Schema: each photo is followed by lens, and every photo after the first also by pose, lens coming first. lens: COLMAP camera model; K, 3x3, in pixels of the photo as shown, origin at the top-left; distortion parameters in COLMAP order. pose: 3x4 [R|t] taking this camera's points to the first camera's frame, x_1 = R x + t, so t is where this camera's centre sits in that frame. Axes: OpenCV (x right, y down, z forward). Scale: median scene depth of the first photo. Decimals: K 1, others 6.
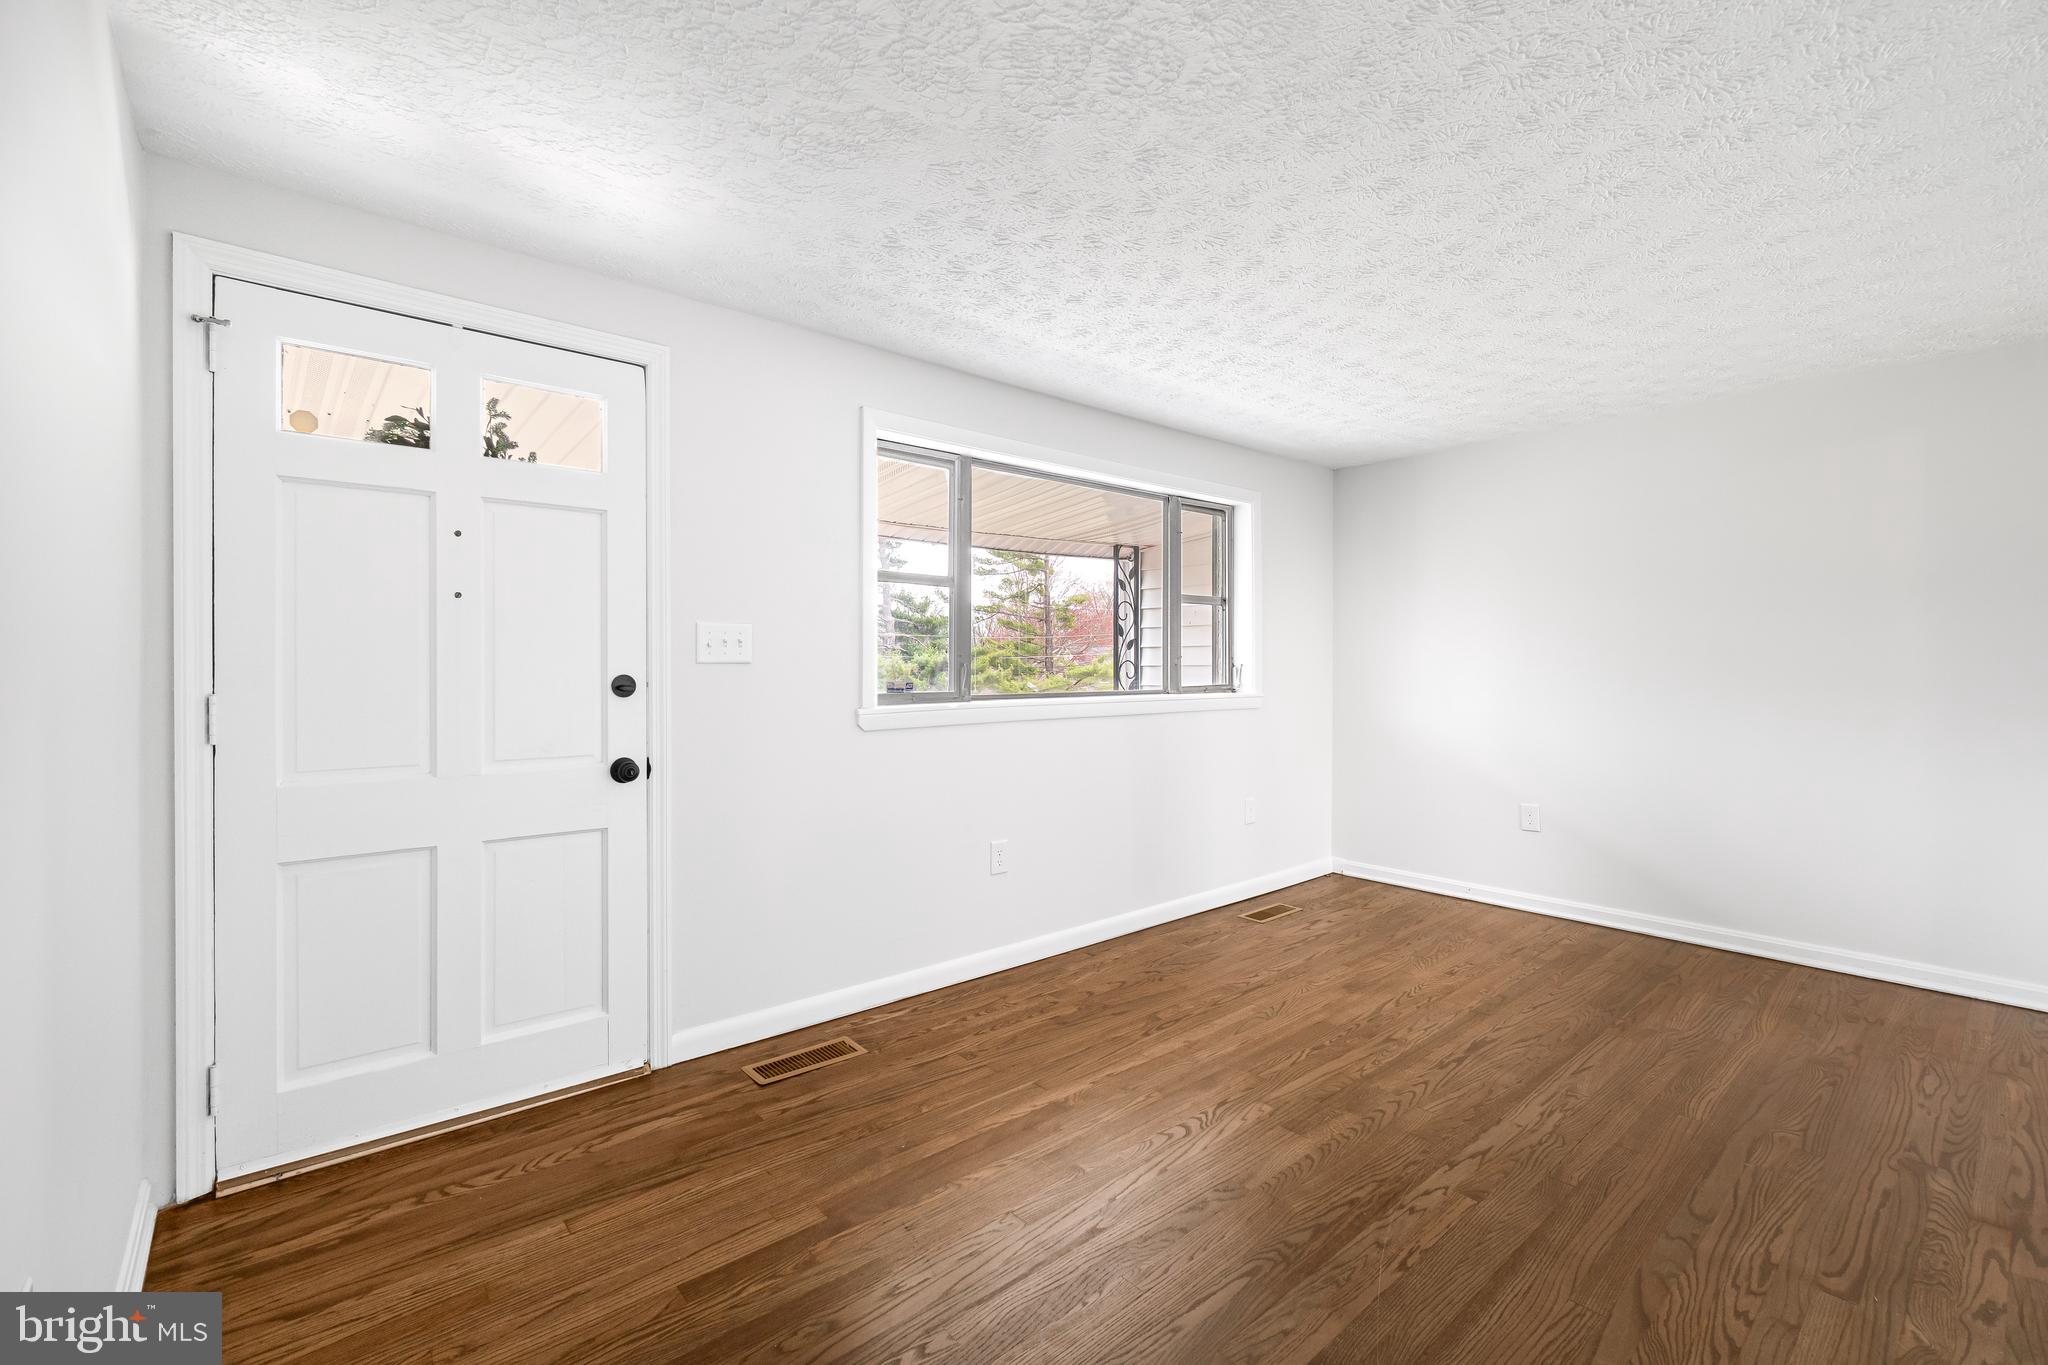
lens RADIAL K [[878.1, 0, 1021.9], [0, 878.1, 667.3], [0, 0, 1]] dist [-0.010882, 0.001153]
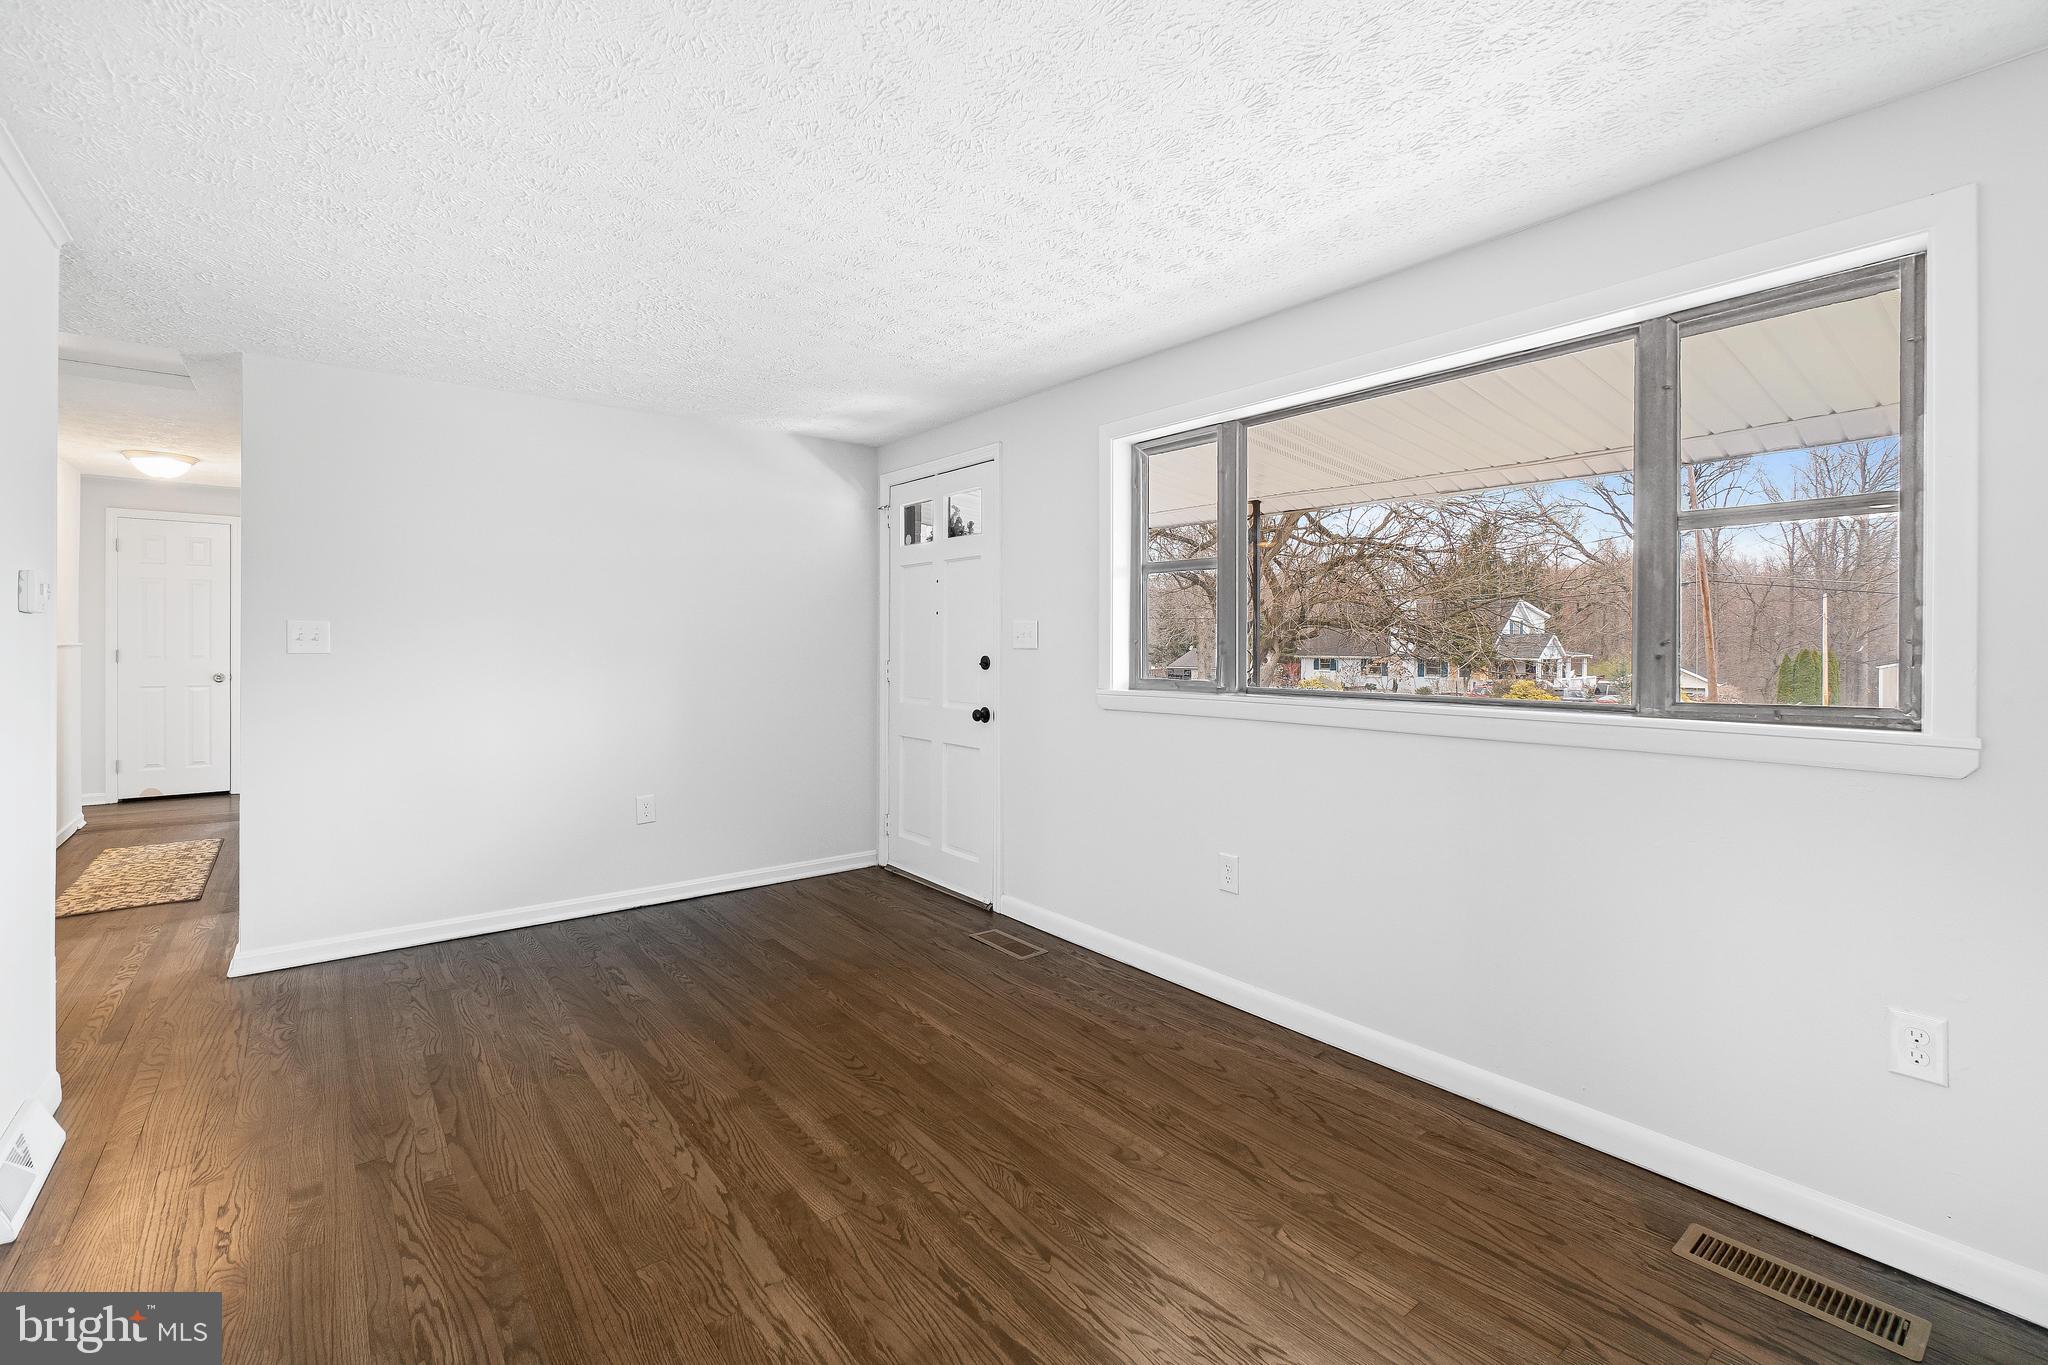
lens RADIAL K [[895.7, 0, 1011.1], [0, 895.7, 648.3], [0, 0, 1]] dist [-0.003245, -0.000656]
pose [[-0.042344, 0.005524, -0.999088, 1.187294], [-0.006775, 0.999960, 0.005816, -0.015013], [0.999080, 0.007016, -0.042305, 1.116901]]
